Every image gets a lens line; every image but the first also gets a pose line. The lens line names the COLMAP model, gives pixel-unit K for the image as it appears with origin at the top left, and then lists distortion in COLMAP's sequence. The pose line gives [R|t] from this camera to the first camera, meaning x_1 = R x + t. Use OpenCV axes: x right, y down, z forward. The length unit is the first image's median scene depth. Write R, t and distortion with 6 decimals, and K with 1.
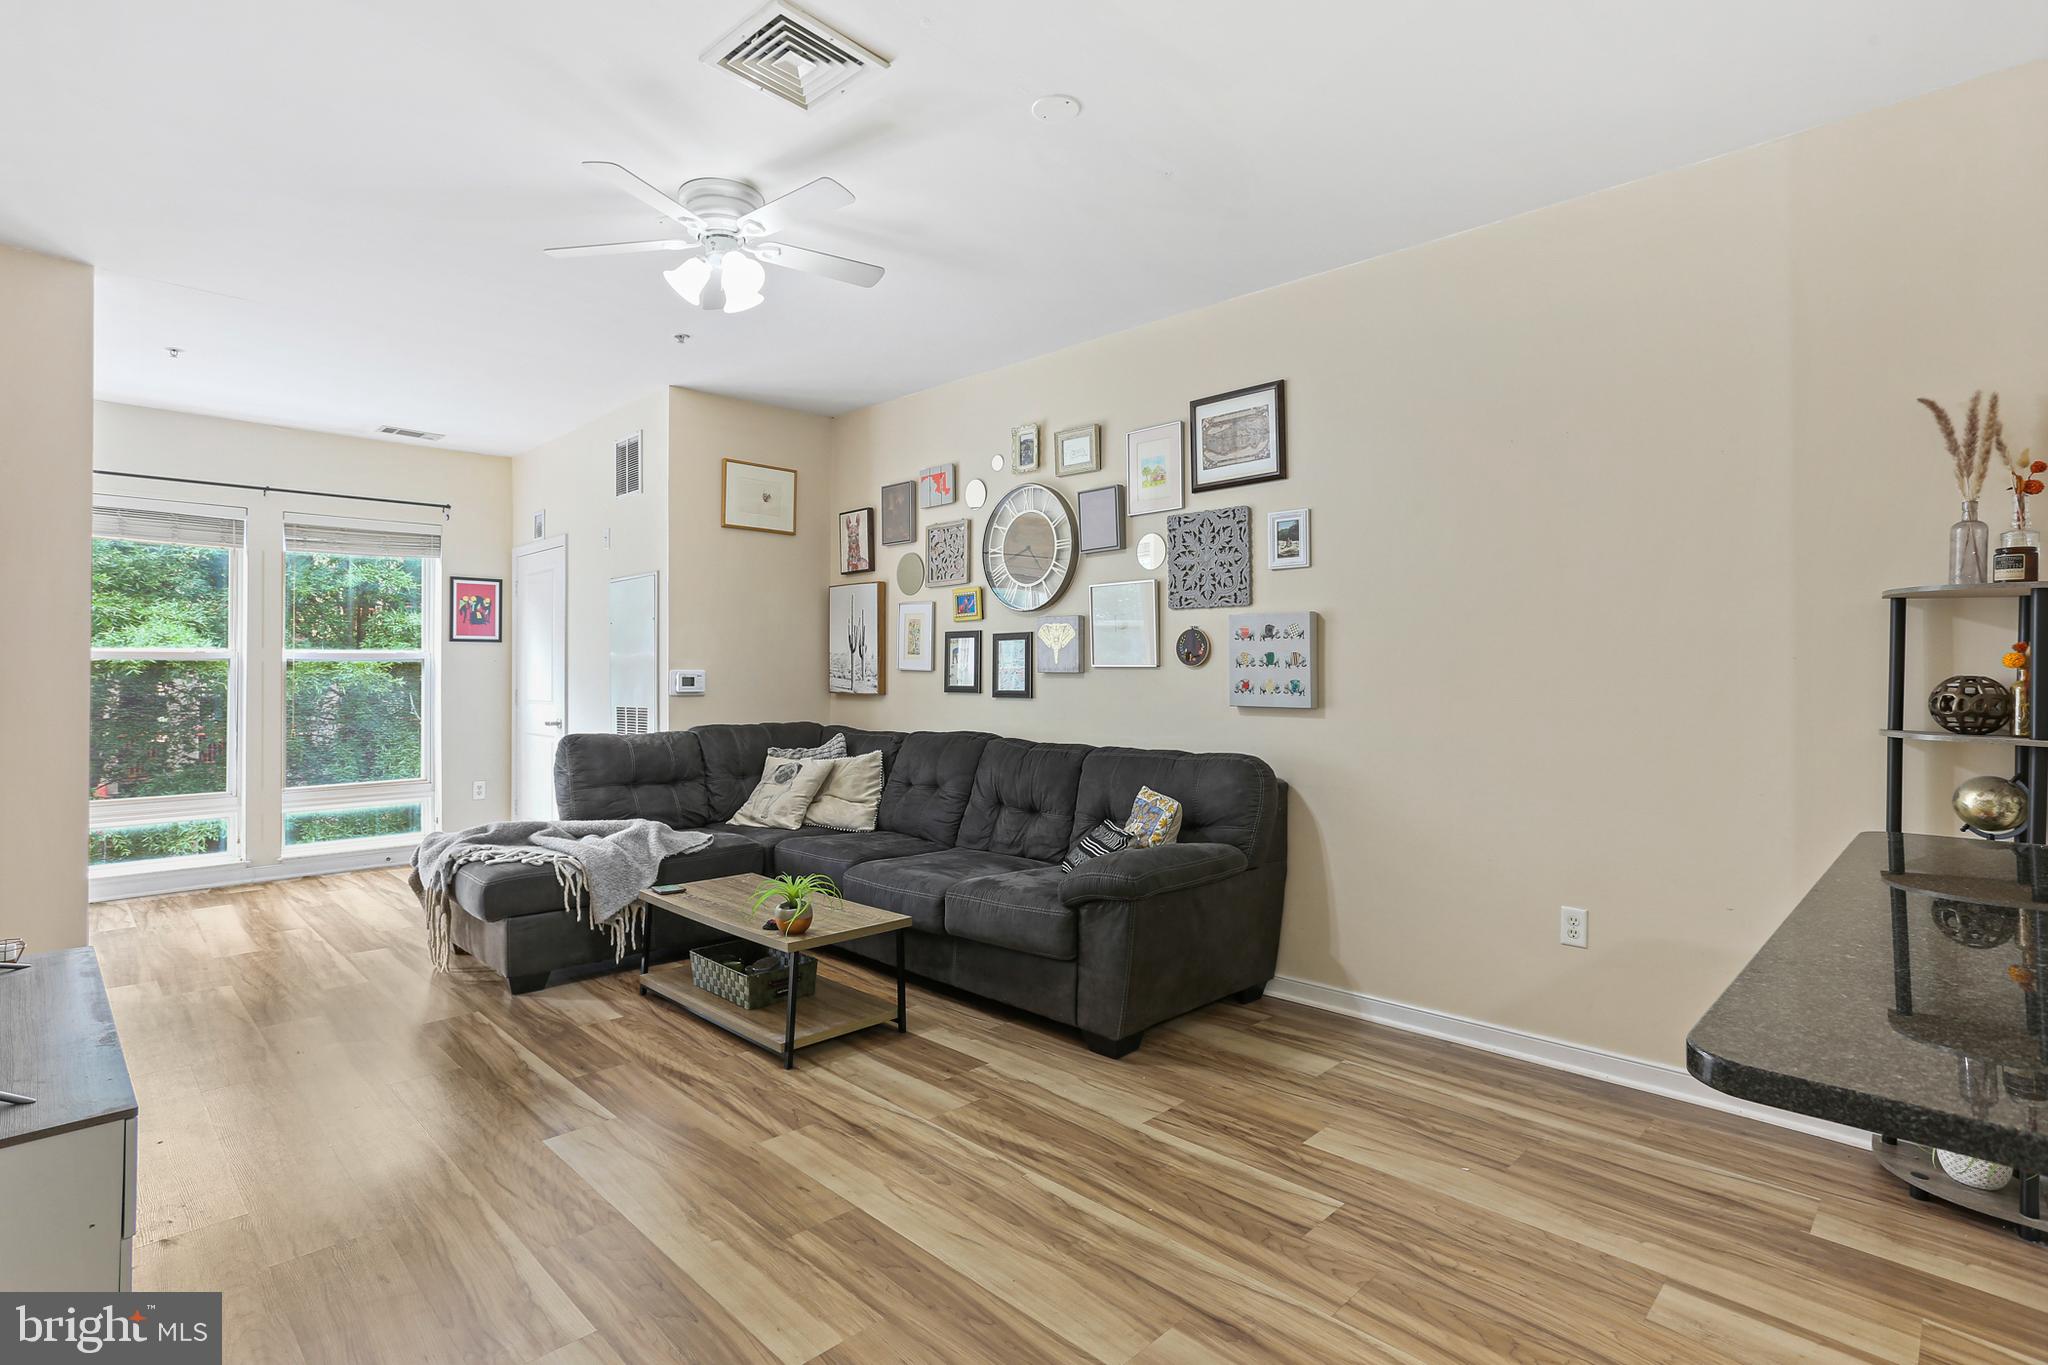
lens RADIAL K [[1003.6, 0, 1024.2], [0, 1003.6, 663.8], [0, 0, 1]] dist [-0.057160, 0.033233]
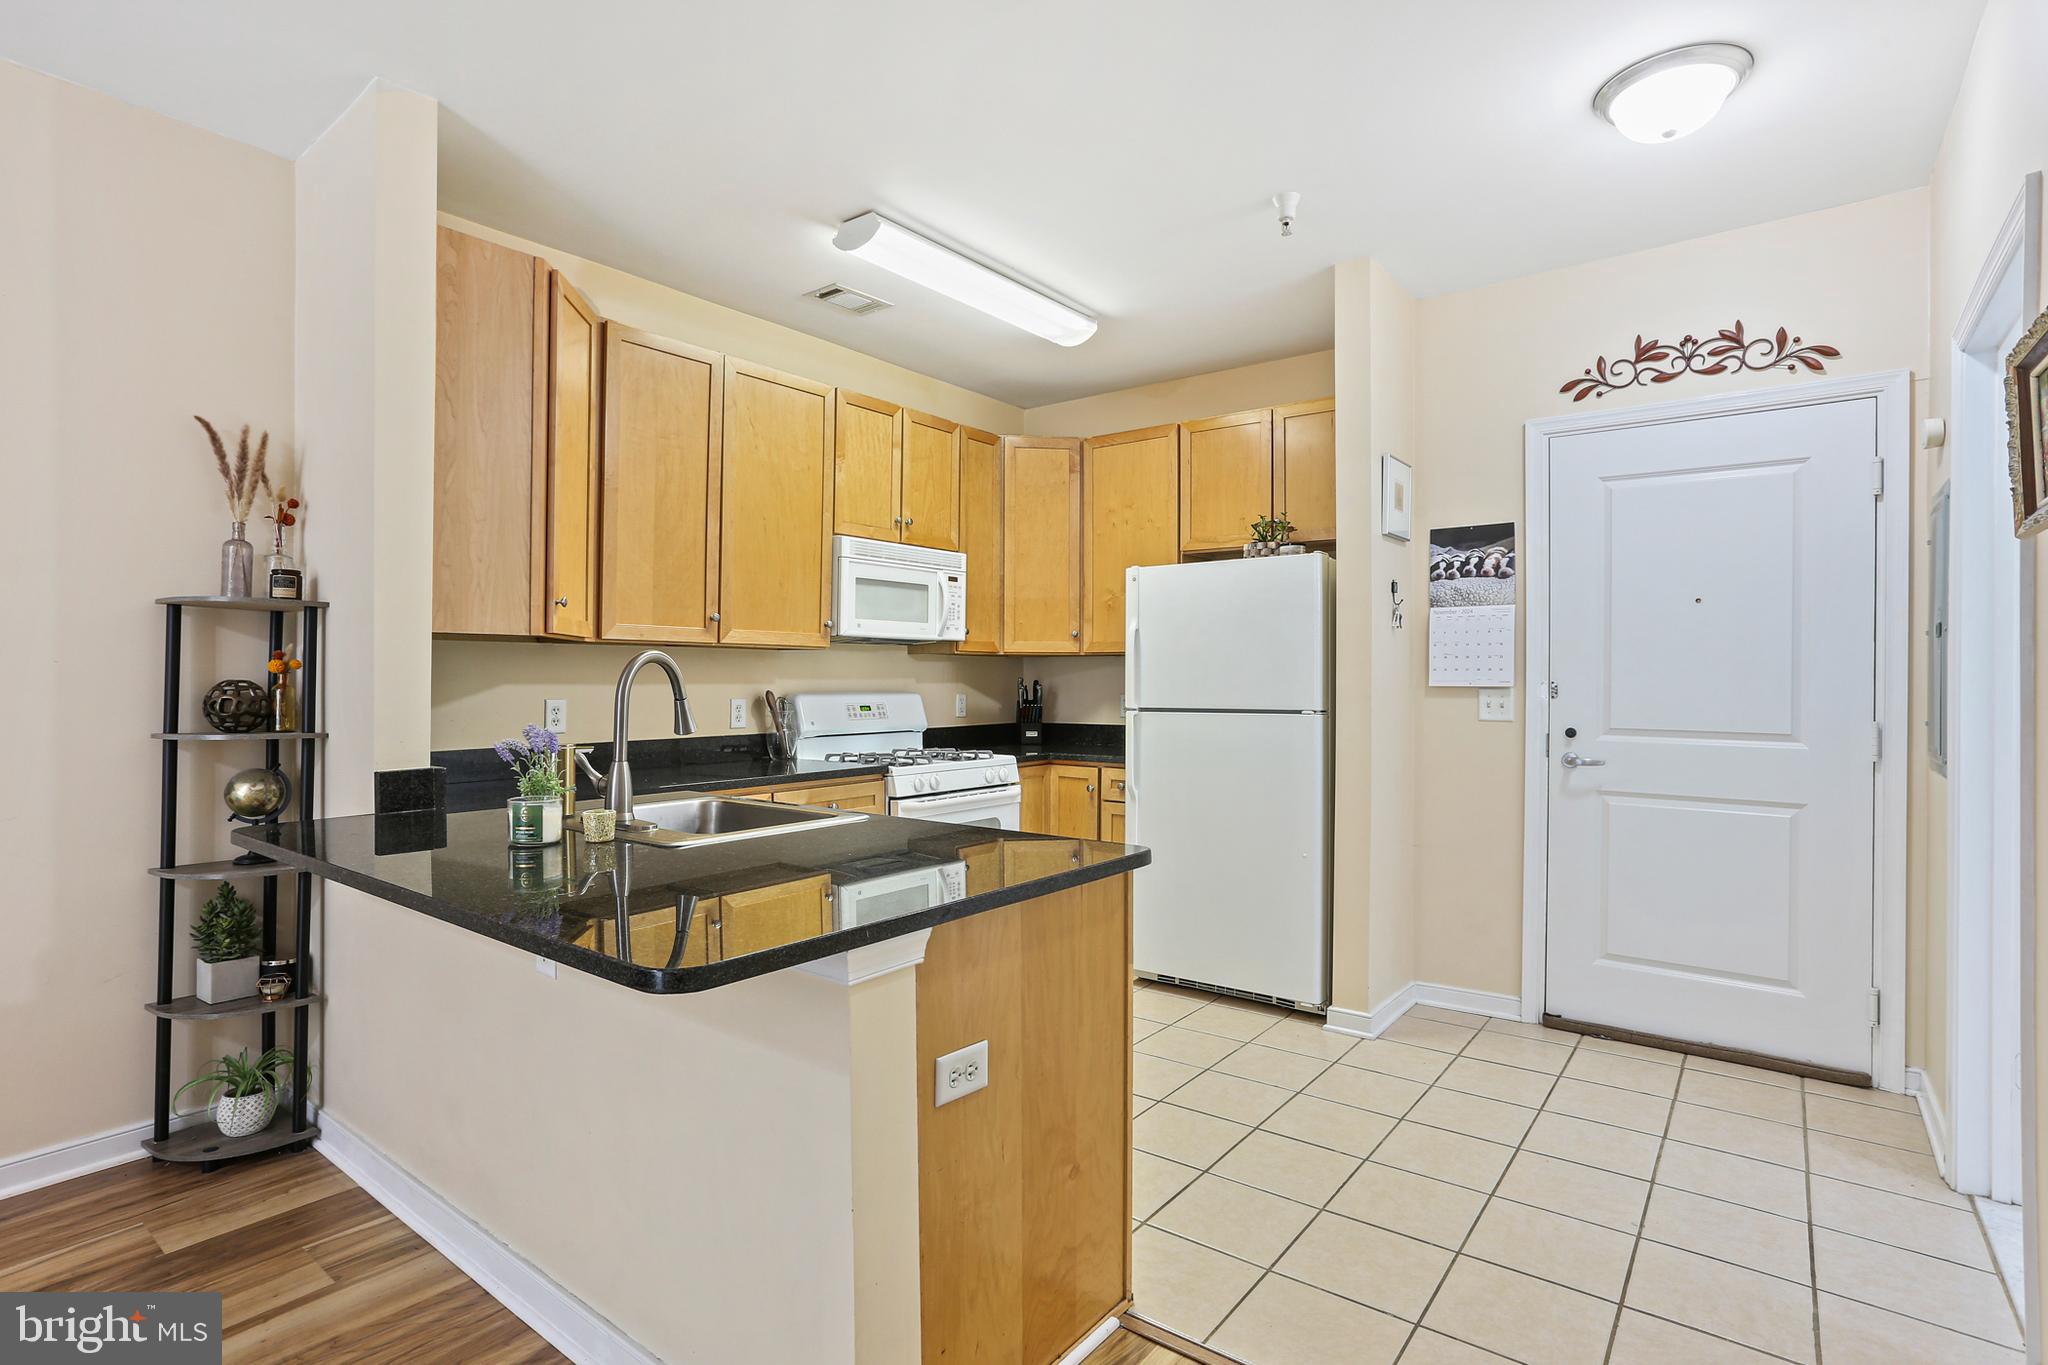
lens RADIAL K [[994.4, 0, 1029.5], [0, 994.4, 676.2], [0, 0, 1]] dist [-0.055128, 0.031197]
pose [[-0.116013, -0.000236, 0.993248, -0.137118], [-0.008642, 0.999962, -0.000771, 0.000802], [-0.993210, -0.008673, -0.116011, 0.141720]]
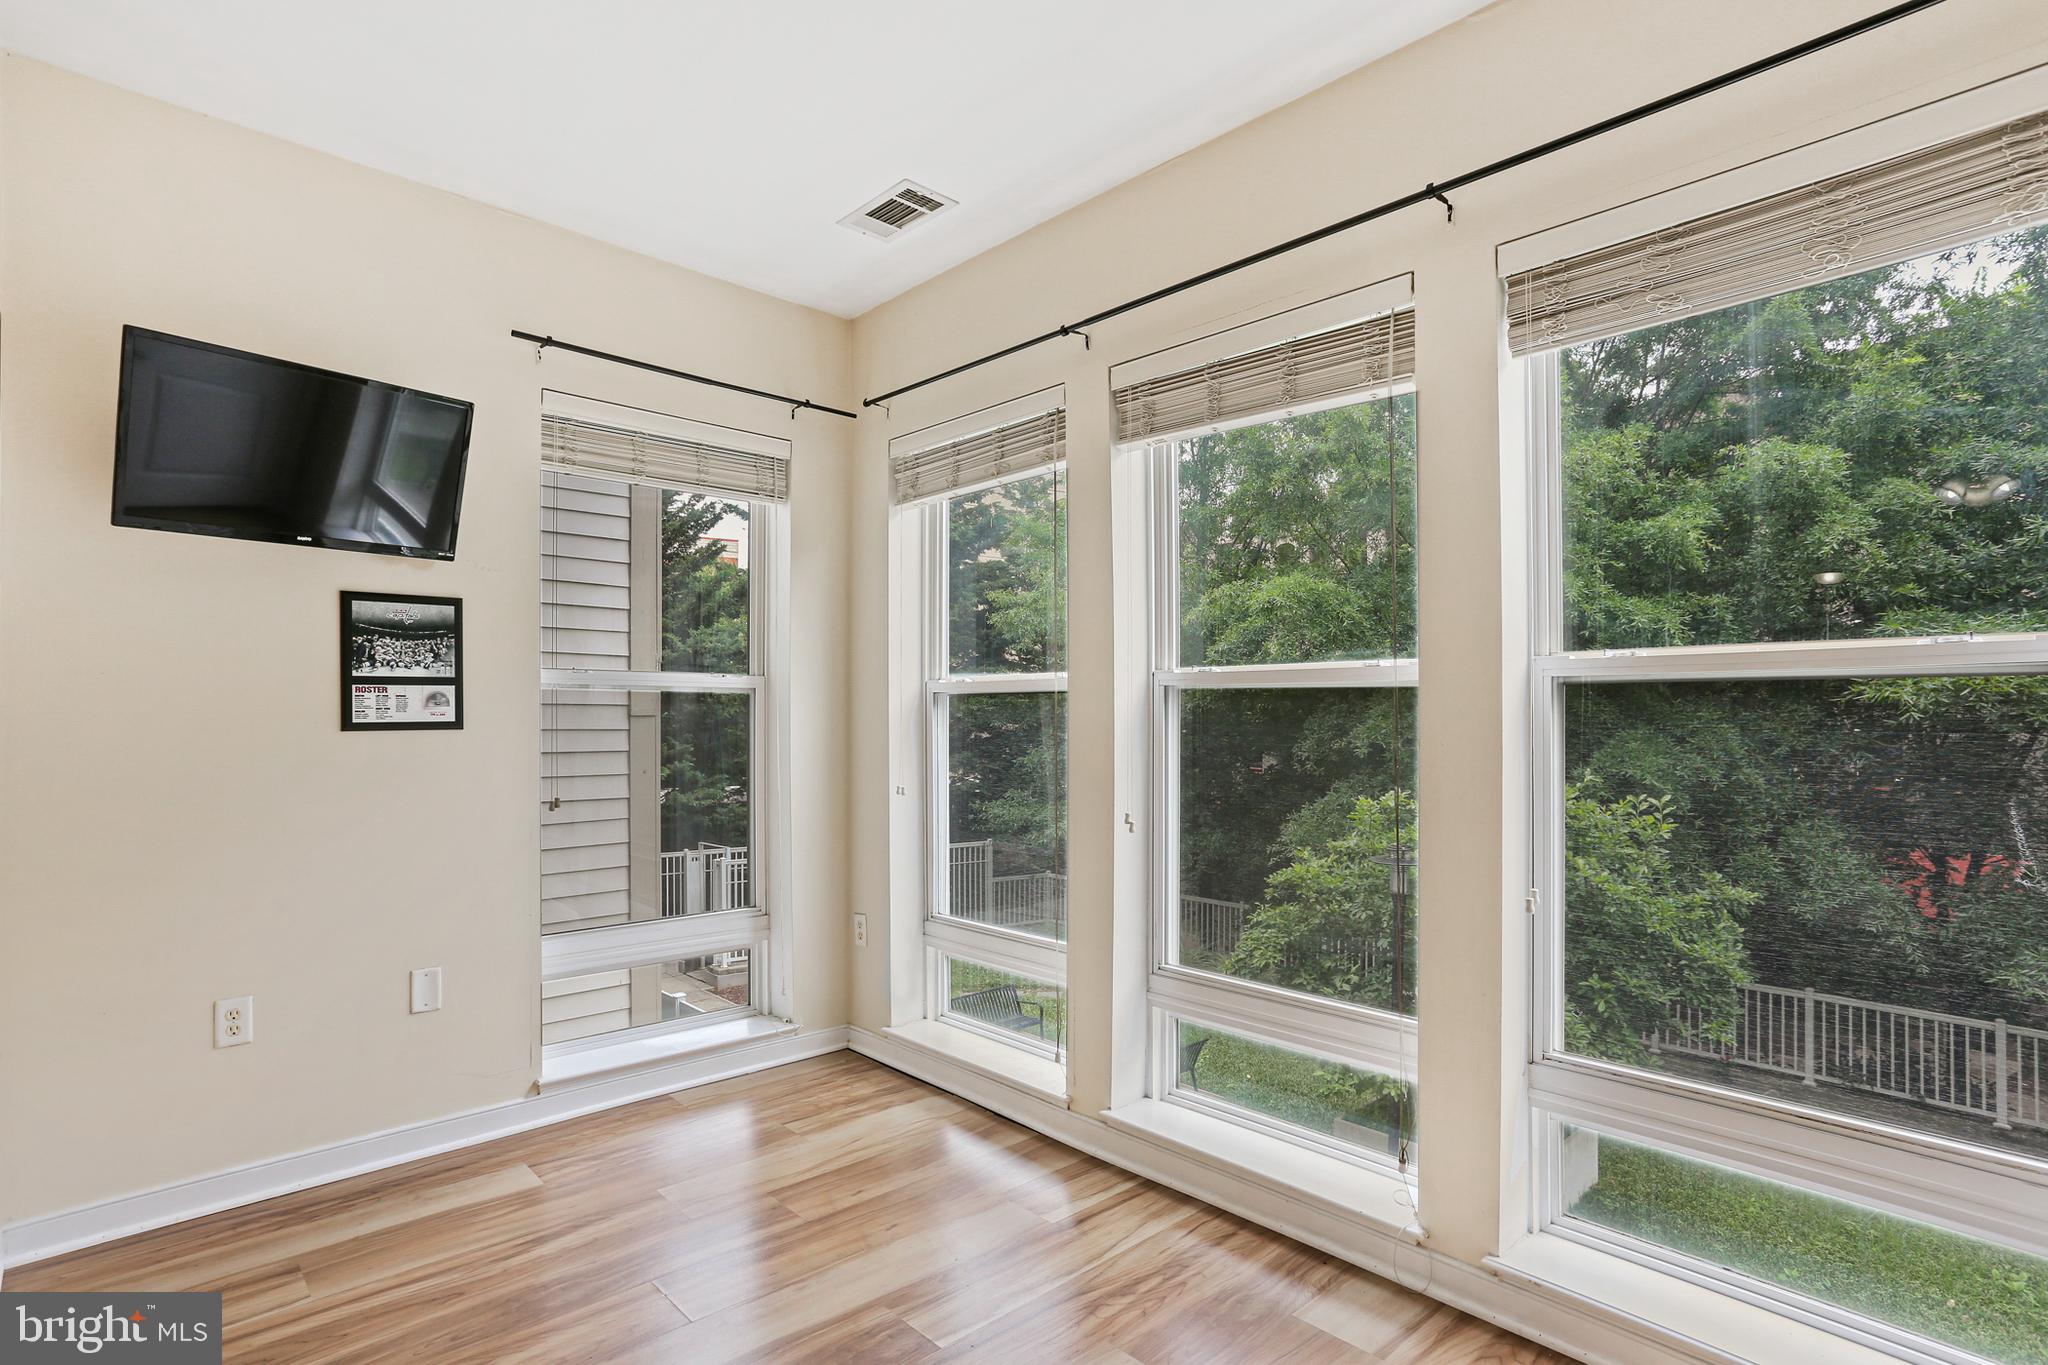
lens RADIAL K [[1008.4, 0, 1027.7], [0, 1008.4, 703.1], [0, 0, 1]] dist [-0.056598, 0.034314]
pose [[-0.035135, -0.012415, -0.999305, -0.603171], [0.009142, 0.999877, -0.012743, 0.010056], [0.999341, -0.009583, -0.035017, 1.257880]]
